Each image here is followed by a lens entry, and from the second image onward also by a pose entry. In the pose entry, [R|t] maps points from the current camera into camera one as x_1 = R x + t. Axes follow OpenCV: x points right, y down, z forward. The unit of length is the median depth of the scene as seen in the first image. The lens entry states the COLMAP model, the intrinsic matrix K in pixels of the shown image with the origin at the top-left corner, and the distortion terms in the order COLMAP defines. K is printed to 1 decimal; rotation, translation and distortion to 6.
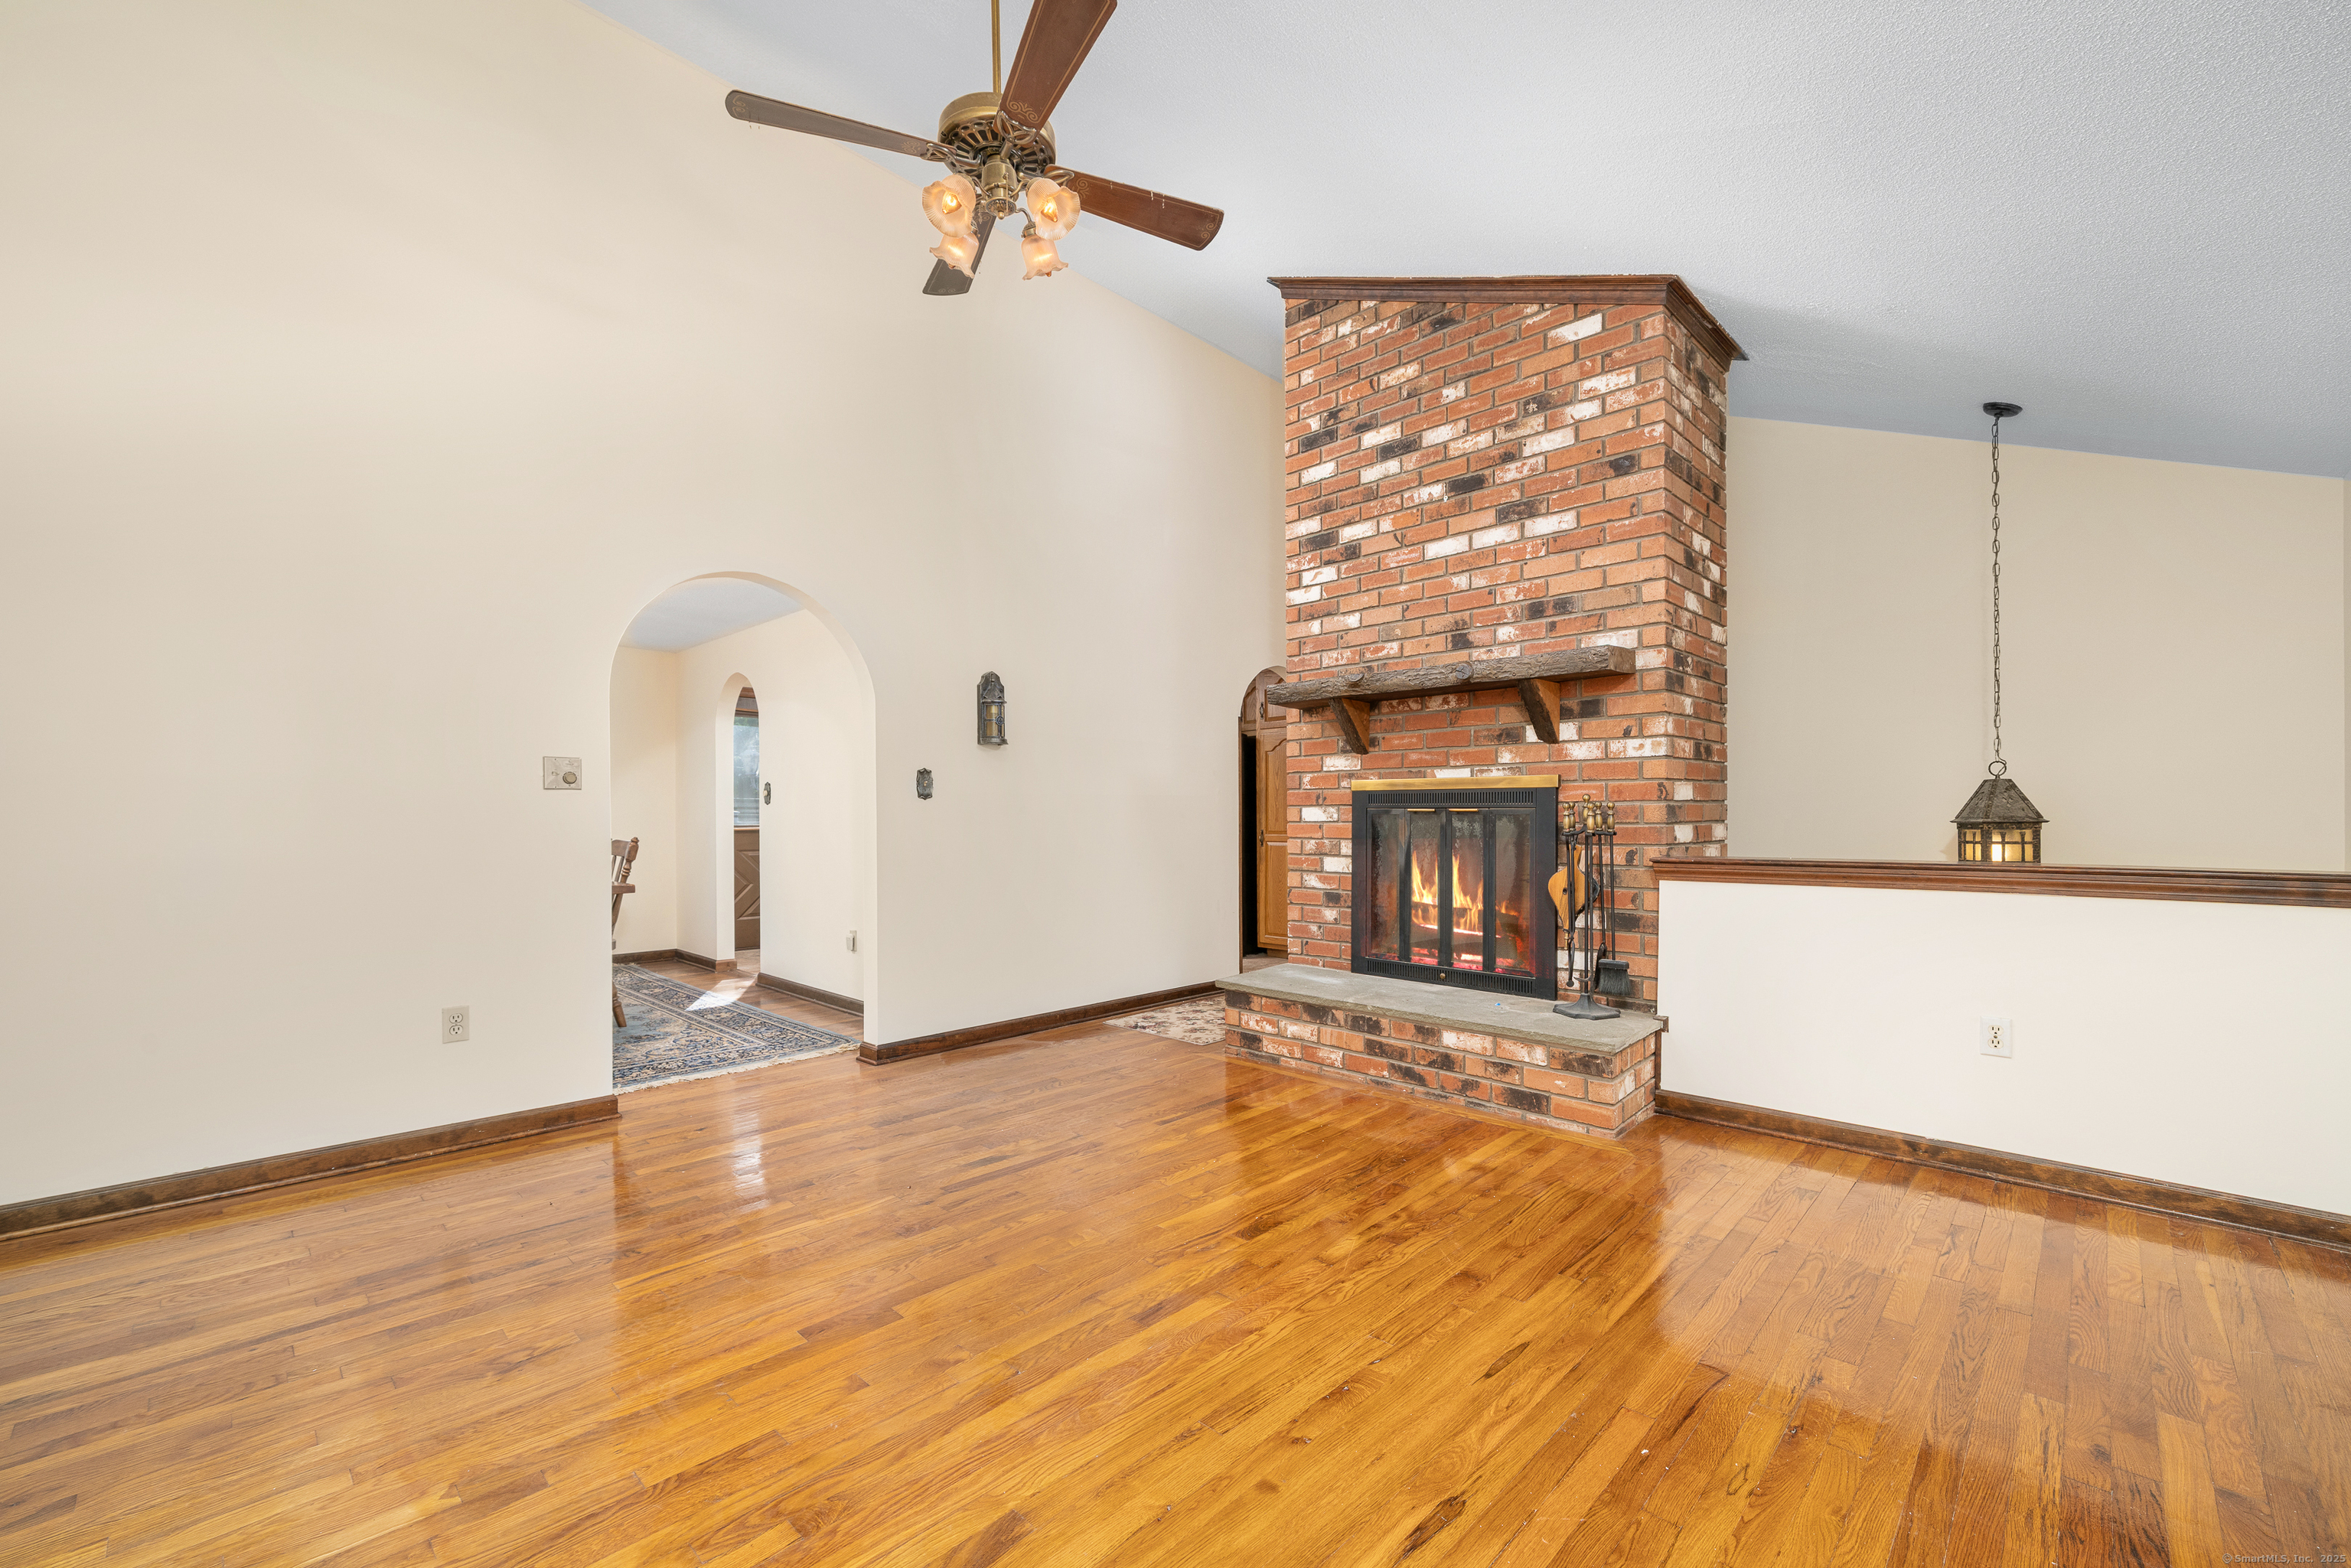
lens RADIAL K [[925.9, 0, 1166.6], [0, 925.9, 819.1], [0, 0, 1]] dist [-0.003227, 0.001013]
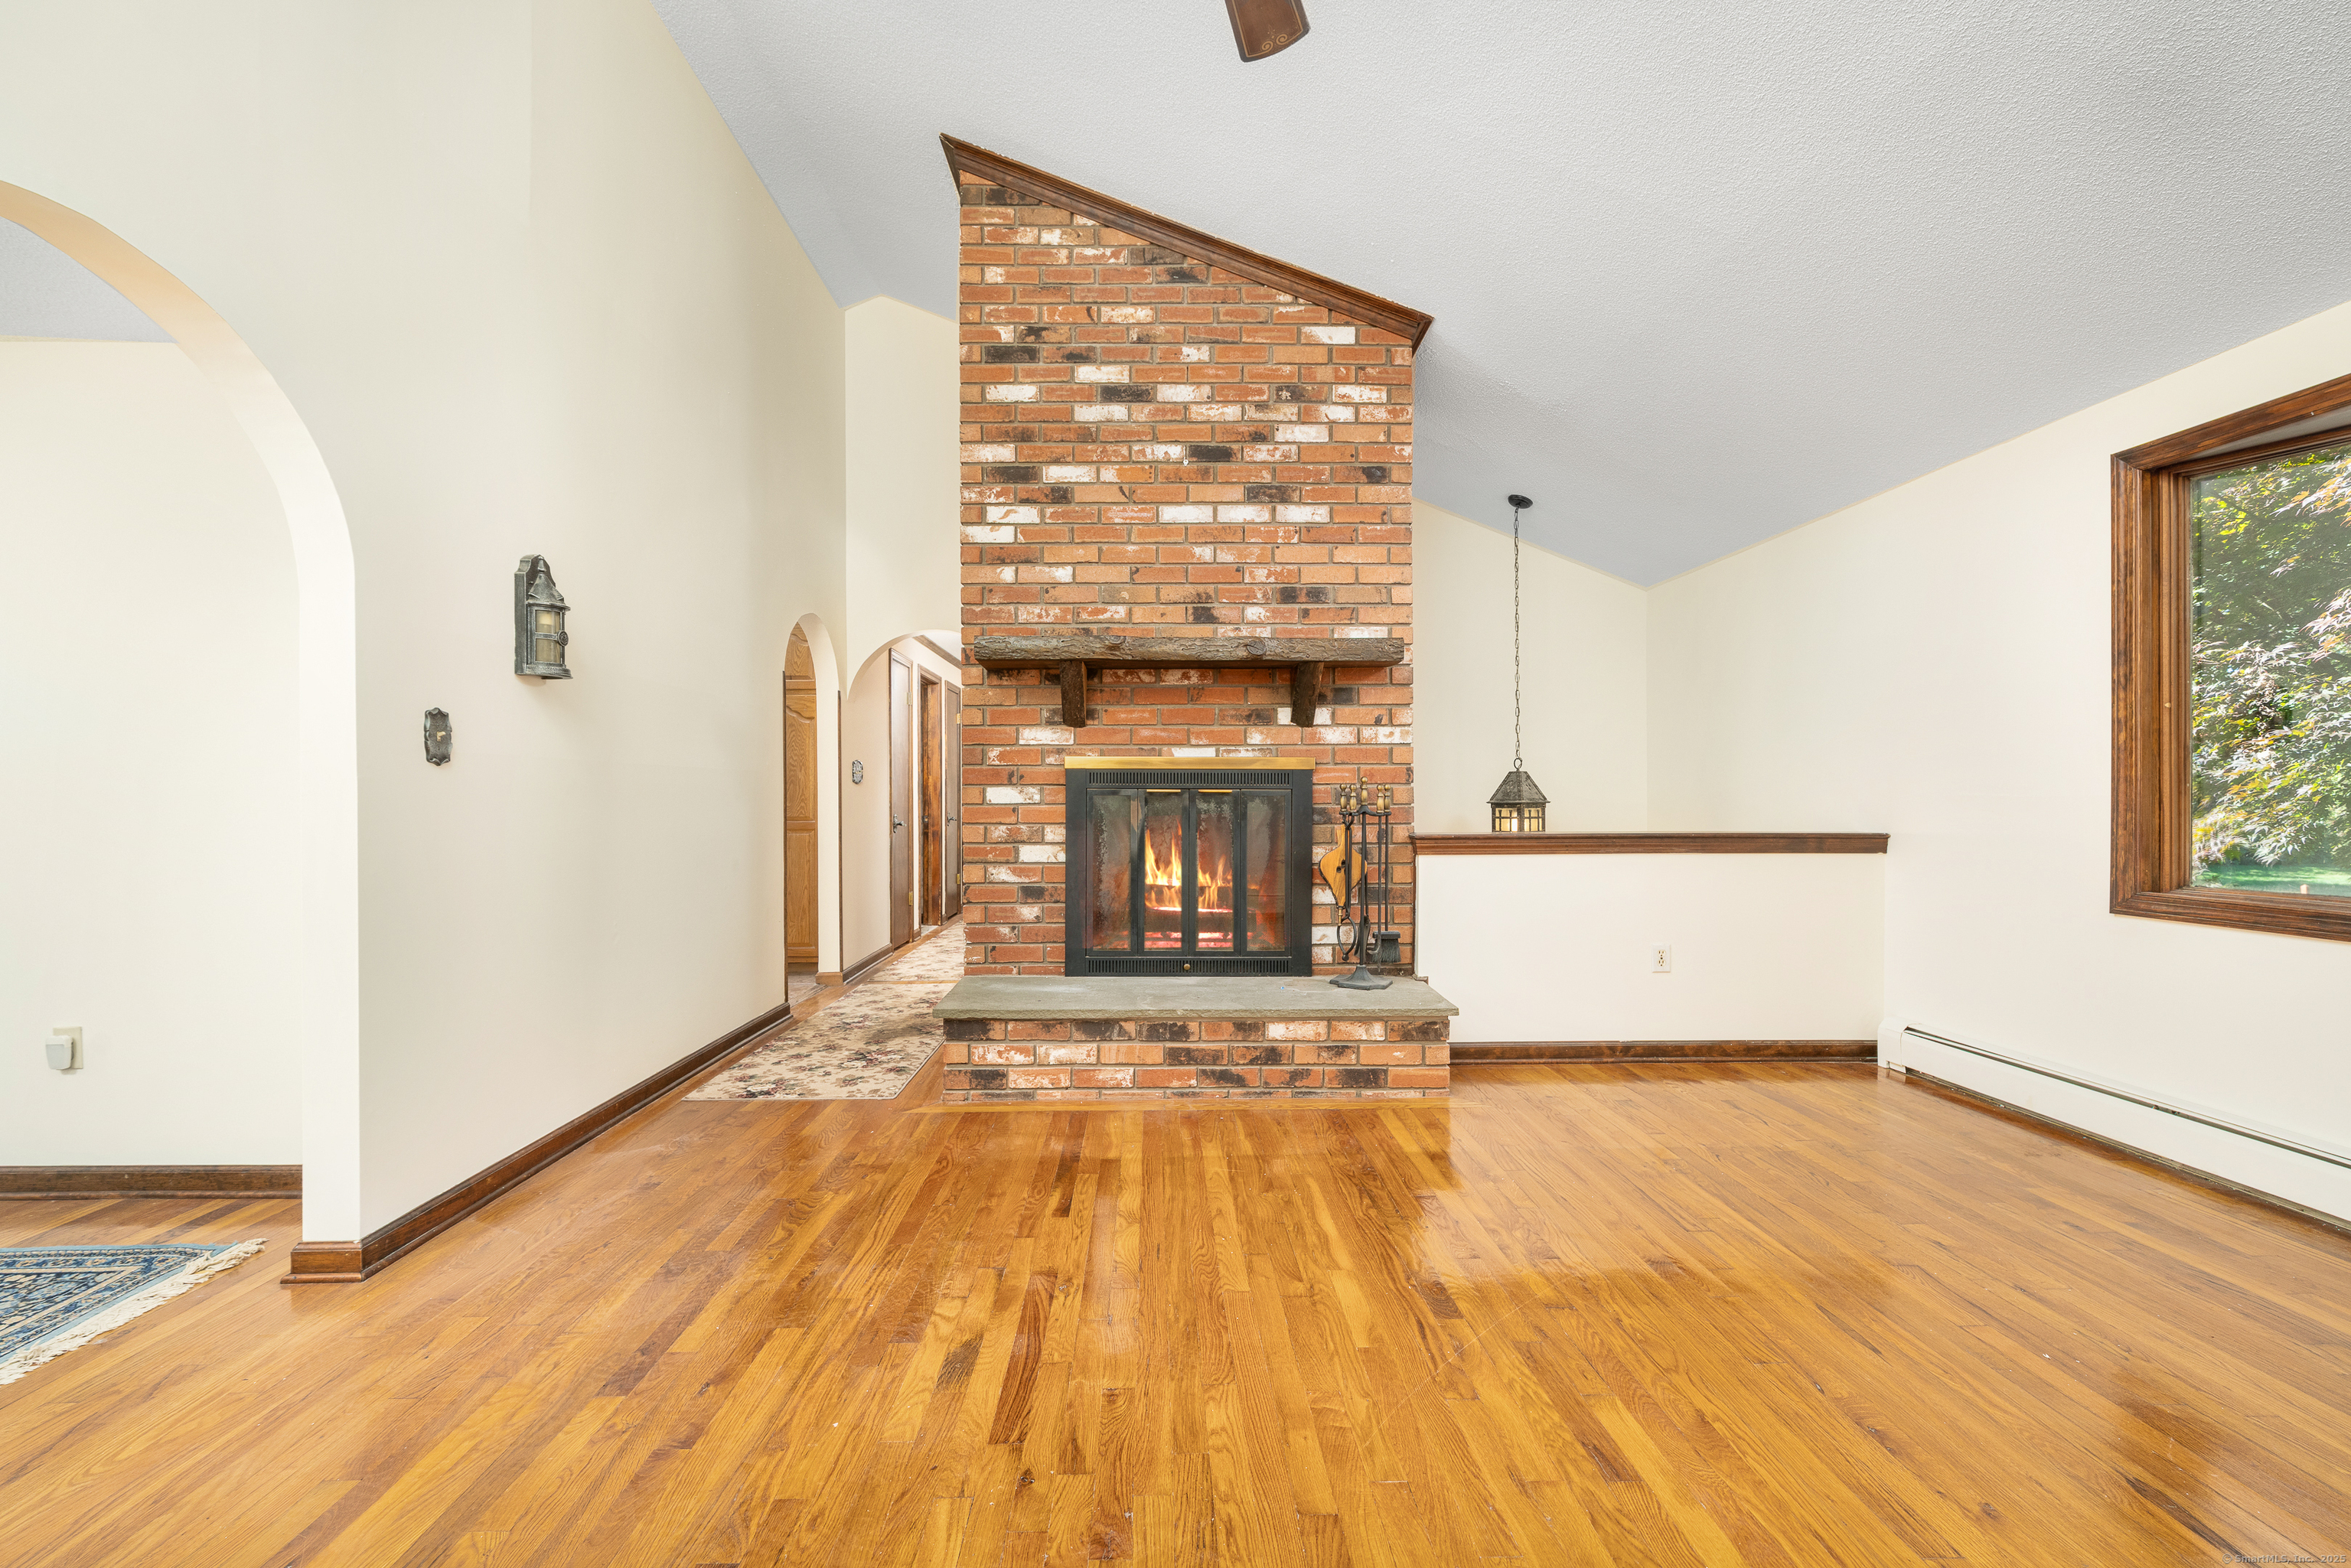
lens RADIAL K [[925.9, 0, 1145.6], [0, 925.9, 799.1], [0, 0, 1]] dist [-0.003227, 0.001013]
pose [[0.711067, 0.000718, 0.703124, -0.393797], [0.001398, 0.999996, -0.002435, 0.000700], [-0.703123, 0.002714, 0.711063, 0.355784]]
